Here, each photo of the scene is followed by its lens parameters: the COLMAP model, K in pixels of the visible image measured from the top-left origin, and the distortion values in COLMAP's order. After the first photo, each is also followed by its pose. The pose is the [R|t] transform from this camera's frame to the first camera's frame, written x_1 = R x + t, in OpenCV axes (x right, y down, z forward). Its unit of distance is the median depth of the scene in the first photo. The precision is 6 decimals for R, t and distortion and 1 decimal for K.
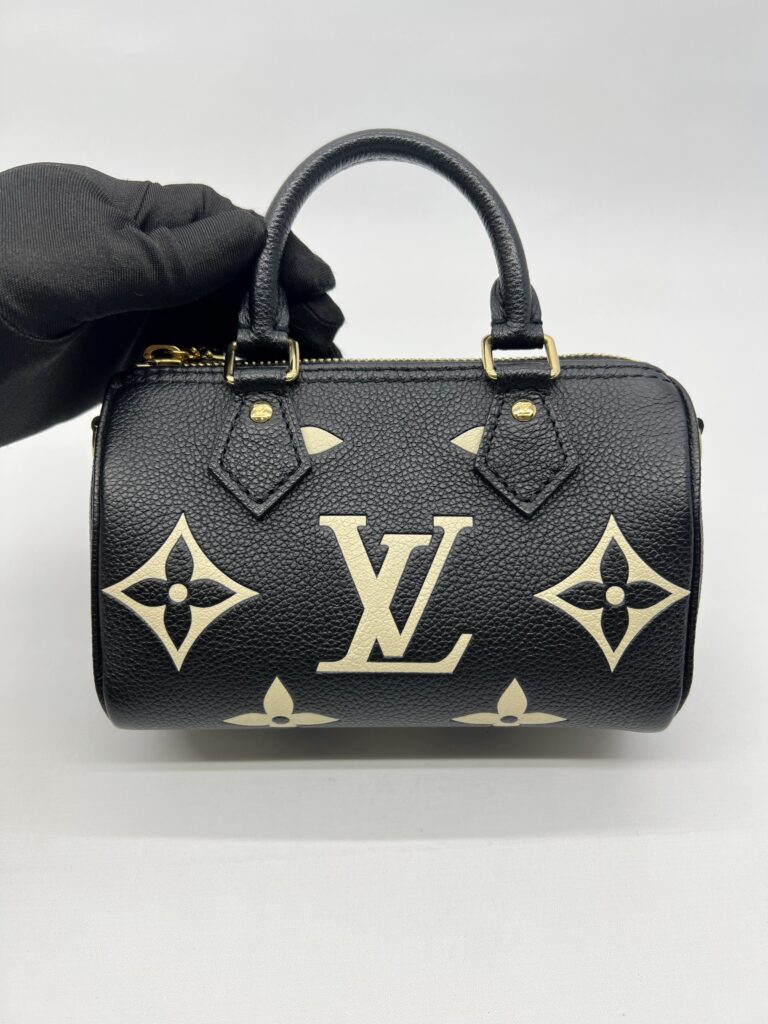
lens RADIAL K [[786.2, 0, 384.0], [0, 786.2, 512.0], [0, 0, 1]] dist [0.008891, 0.000864]
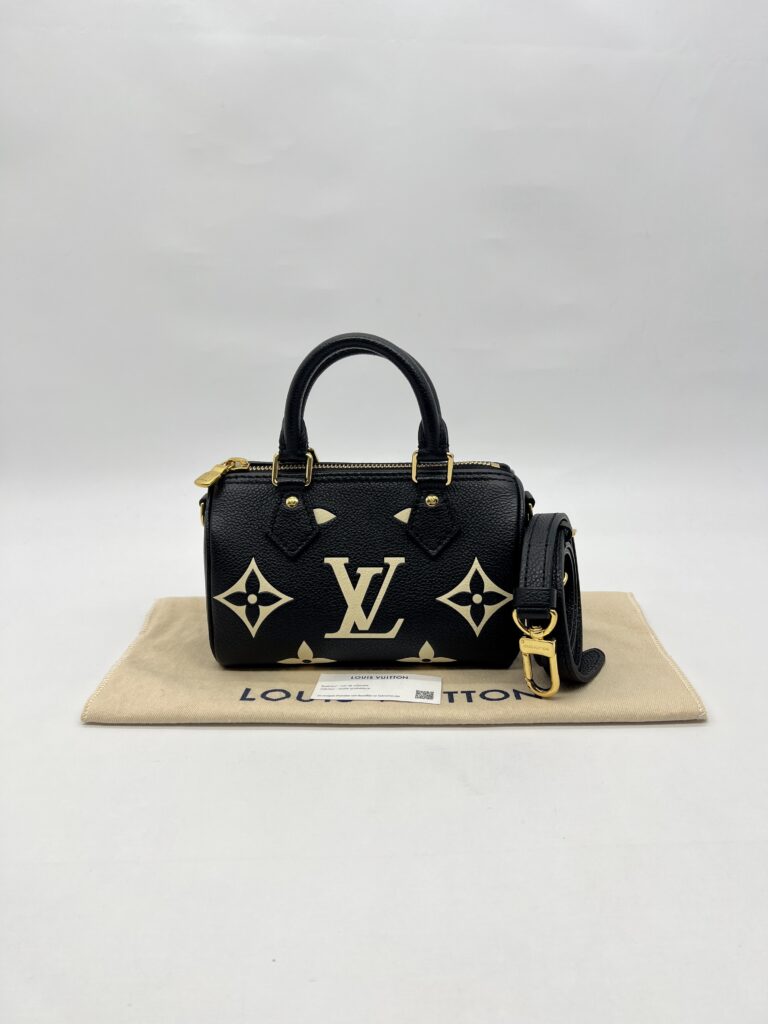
lens RADIAL K [[786.2, 0, 384.0], [0, 786.2, 512.0], [0, 0, 1]] dist [0.008891, 0.000864]
pose [[0.999024, -0.013010, -0.042215, 0.145947], [0.016775, 0.995793, 0.090082, -0.276462], [0.040865, -0.090703, 0.995039, -0.888417]]
